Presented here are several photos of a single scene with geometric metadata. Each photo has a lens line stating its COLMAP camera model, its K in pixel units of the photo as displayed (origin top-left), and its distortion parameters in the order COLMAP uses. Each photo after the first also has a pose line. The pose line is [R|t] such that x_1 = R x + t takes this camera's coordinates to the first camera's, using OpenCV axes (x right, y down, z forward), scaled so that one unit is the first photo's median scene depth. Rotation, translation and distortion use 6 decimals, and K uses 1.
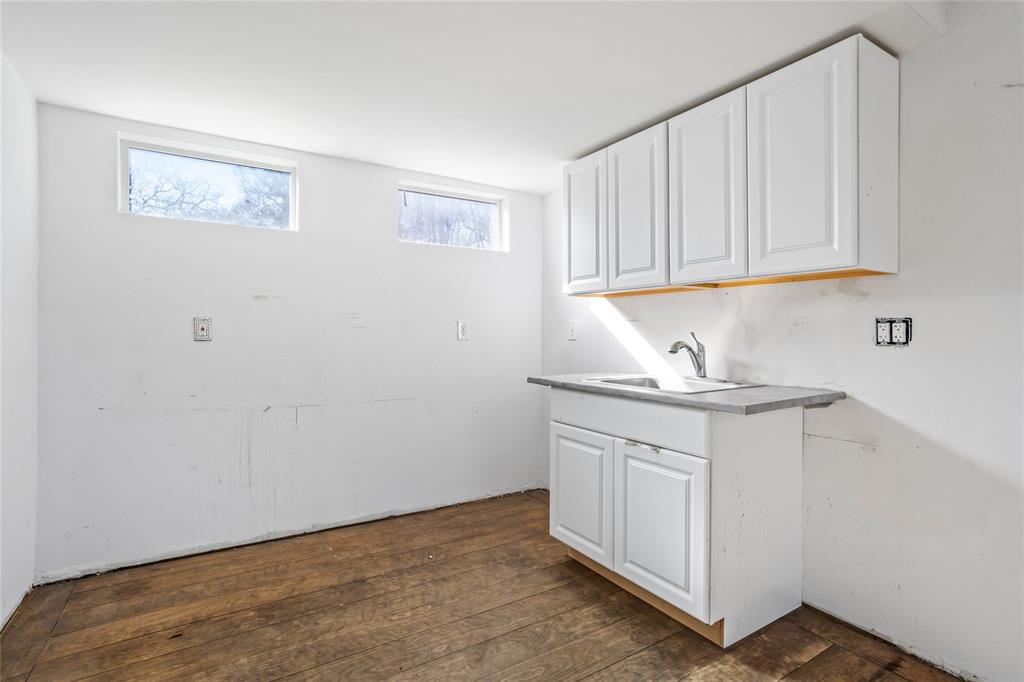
lens RADIAL K [[497.1, 0, 505.0], [0, 497.1, 333.1], [0, 0, 1]] dist [-0.037077, 0.015329]
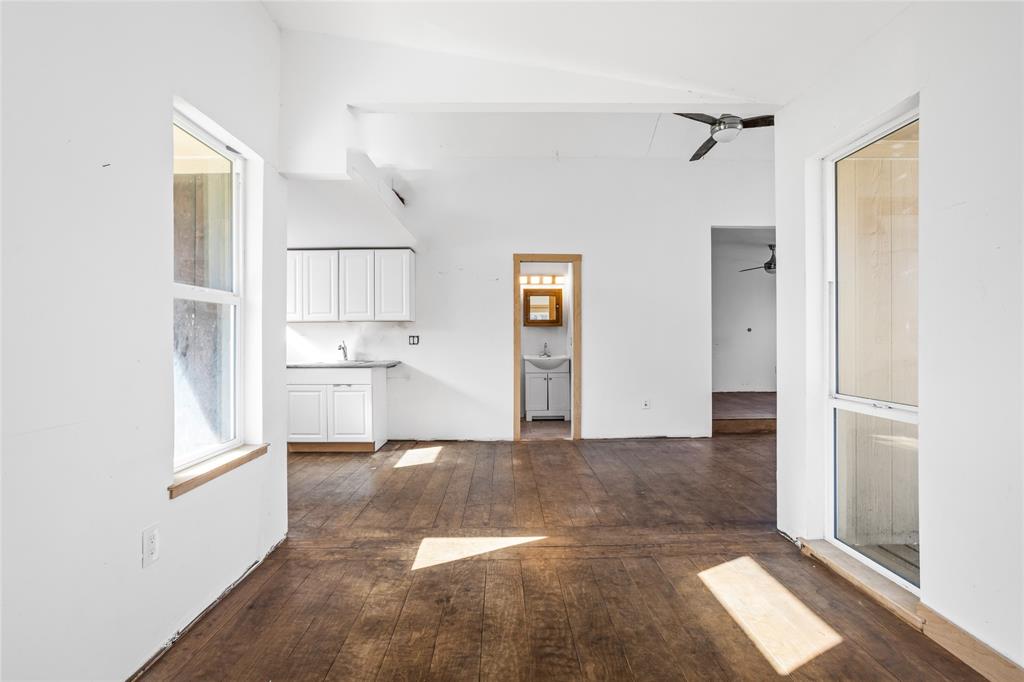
lens RADIAL K [[497.1, 0, 510.1], [0, 497.1, 340.2], [0, 0, 1]] dist [-0.037077, 0.015329]
pose [[0.494870, -0.001273, 0.868966, -1.521906], [0.006775, 0.999974, -0.002393, 0.007299], [-0.868941, 0.007071, 0.494865, -1.015577]]
